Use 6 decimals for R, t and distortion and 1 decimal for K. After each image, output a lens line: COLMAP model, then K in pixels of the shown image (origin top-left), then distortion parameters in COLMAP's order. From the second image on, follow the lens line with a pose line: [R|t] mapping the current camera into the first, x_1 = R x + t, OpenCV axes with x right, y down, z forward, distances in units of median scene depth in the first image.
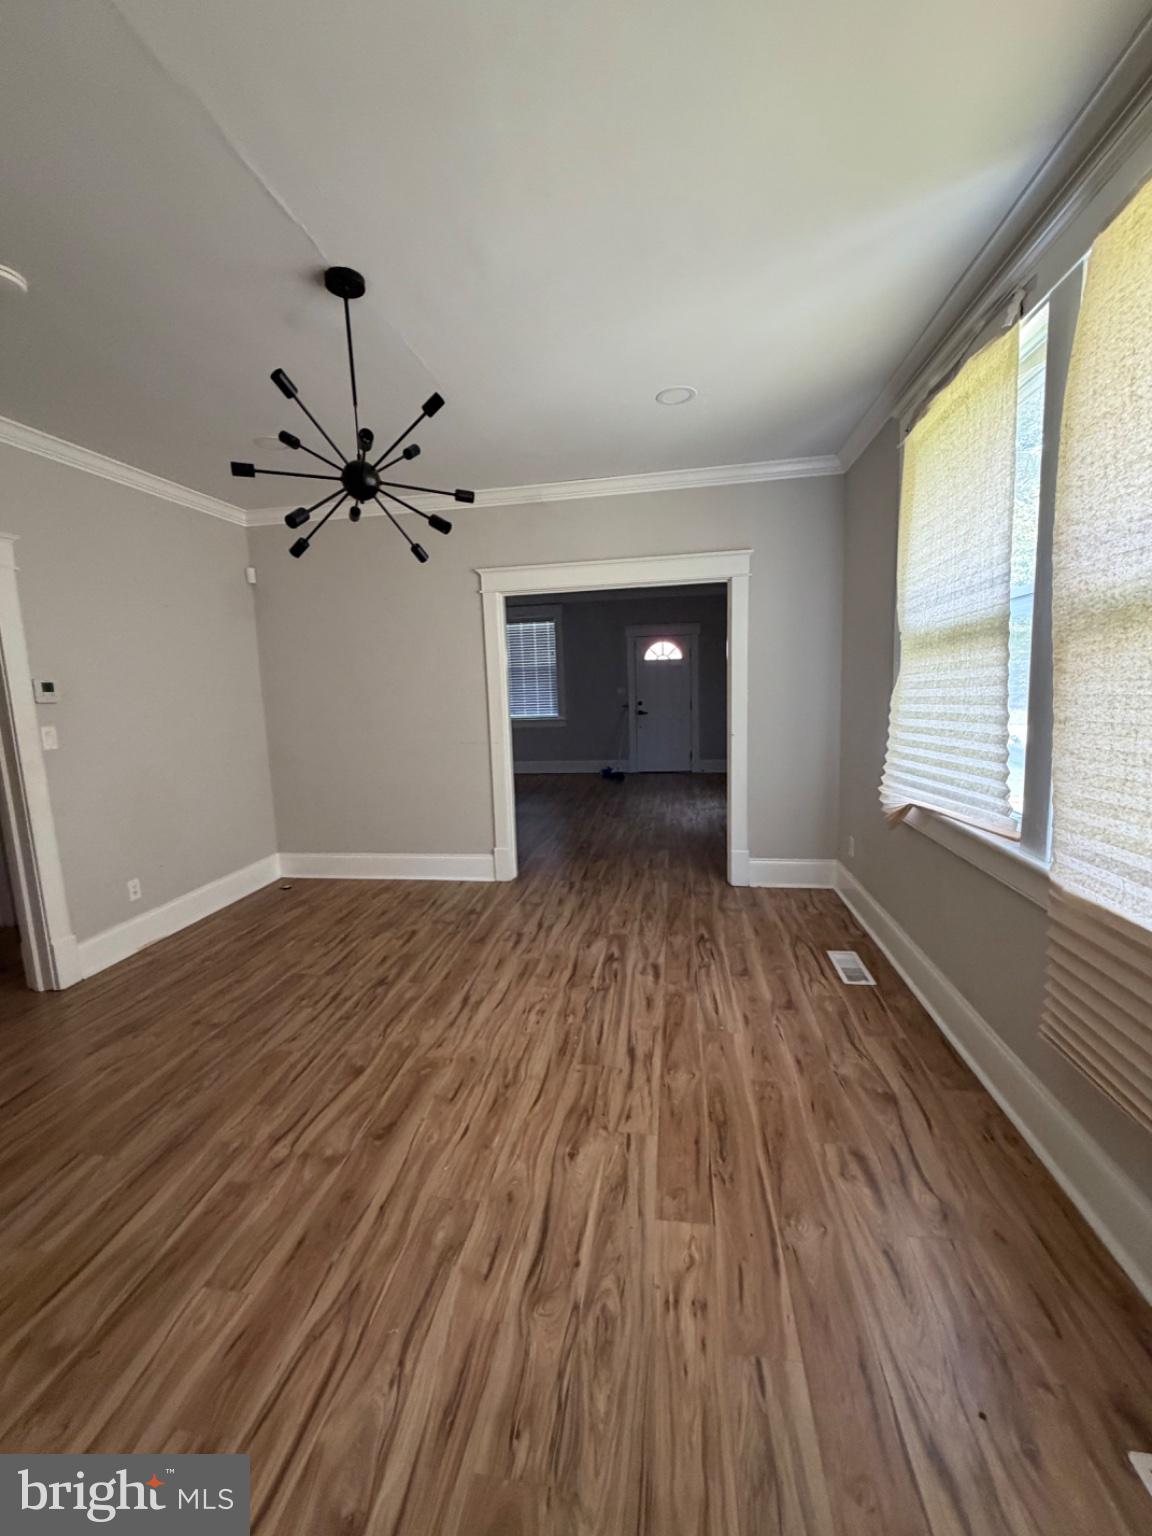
lens RADIAL K [[610.8, 0, 573.6], [0, 610.8, 761.4], [0, 0, 1]] dist [0.001393, -0.000074]
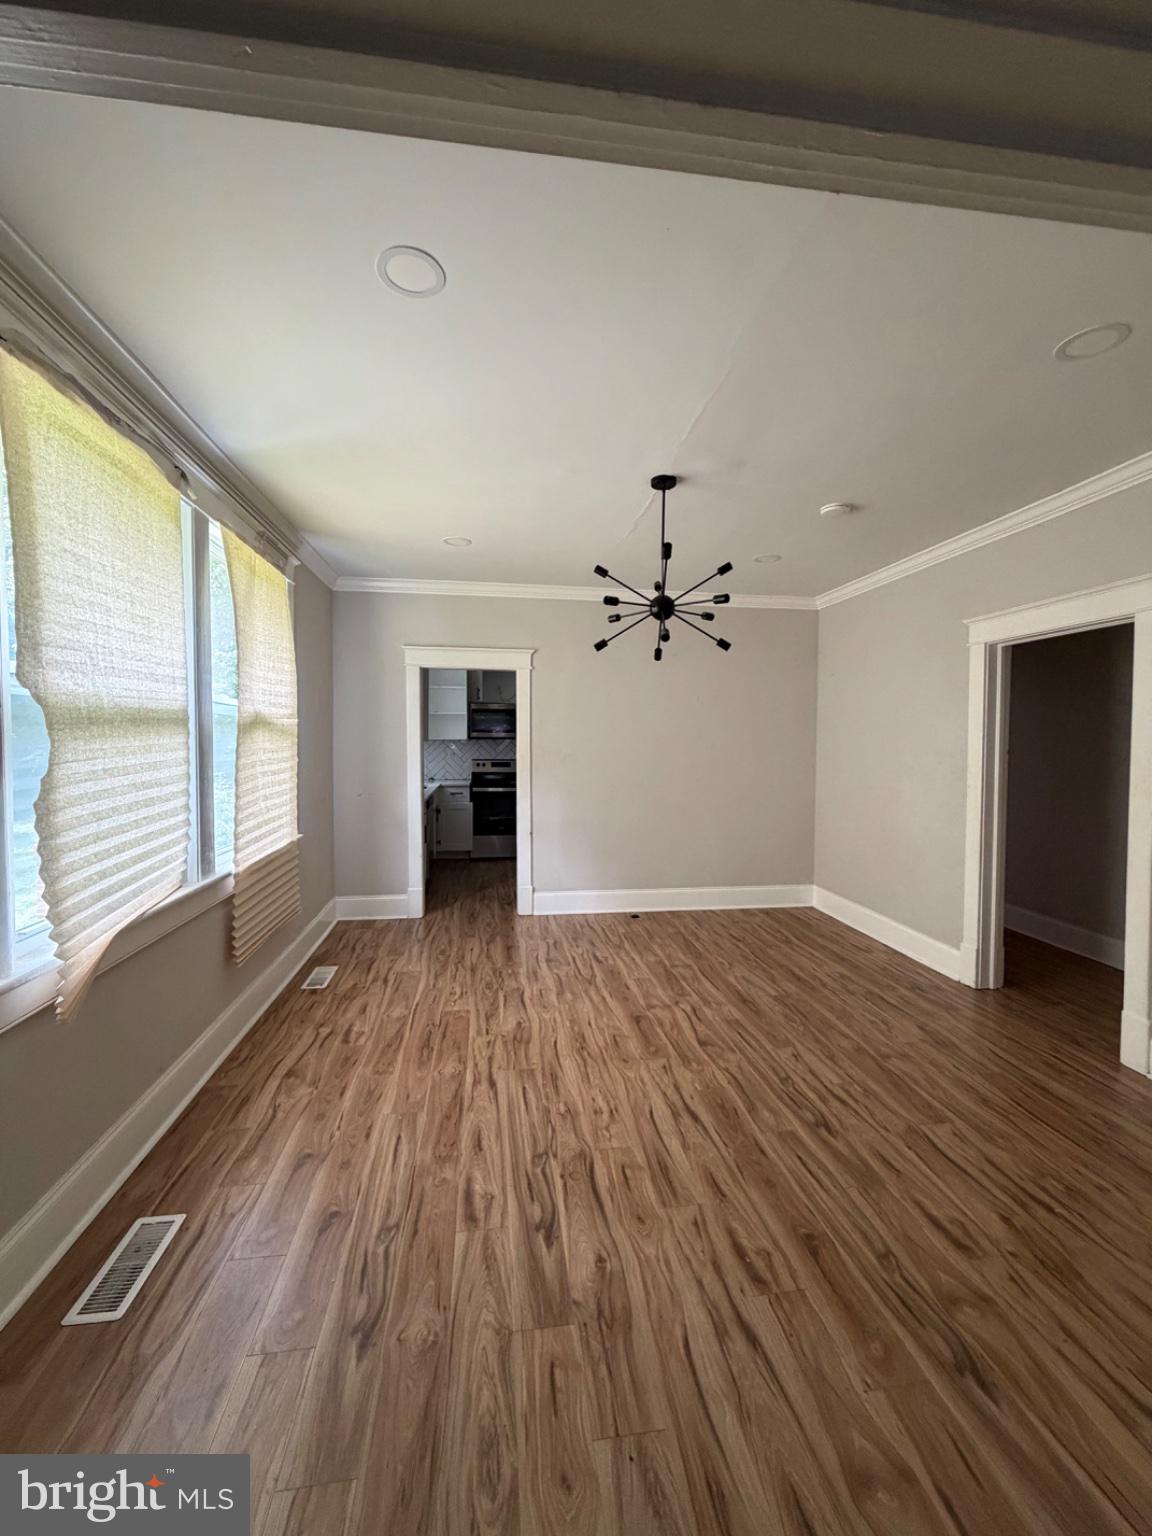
lens RADIAL K [[610.8, 0, 573.6], [0, 610.8, 761.4], [0, 0, 1]] dist [0.001393, -0.000074]
pose [[-0.954711, 0.045102, -0.294095, 0.235988], [-0.005655, 0.985515, 0.169495, -0.268486], [0.297480, 0.163482, -0.940627, 1.855845]]
